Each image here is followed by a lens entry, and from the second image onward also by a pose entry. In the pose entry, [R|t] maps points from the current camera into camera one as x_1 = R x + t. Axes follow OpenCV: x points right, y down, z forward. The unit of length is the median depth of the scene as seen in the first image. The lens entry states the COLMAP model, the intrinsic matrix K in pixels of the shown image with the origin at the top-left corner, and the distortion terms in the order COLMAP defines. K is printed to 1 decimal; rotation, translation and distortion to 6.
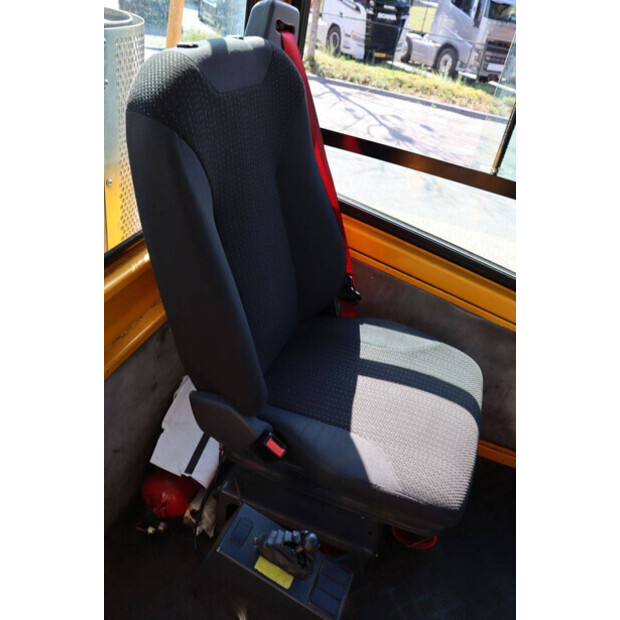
lens RADIAL K [[510.0, 0, 308.7], [0, 510.0, 300.6], [0, 0, 1]] dist [-0.165162, 0.145035]
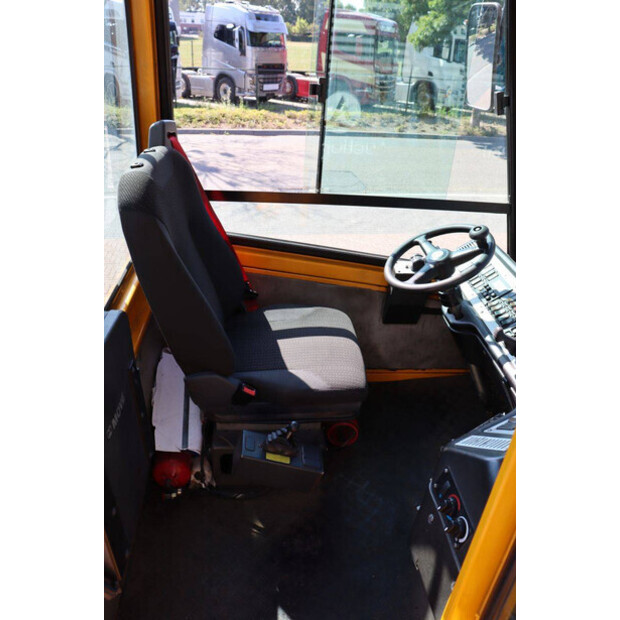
lens RADIAL K [[531.1, 0, 309.7], [0, 531.1, 309.4], [0, 0, 1]] dist [-0.109676, 0.010869]
pose [[0.904521, -0.291276, 0.311447, -0.045741], [0.303424, 0.952804, 0.009874, 0.011749], [-0.299624, 0.085570, 0.950212, -0.090111]]
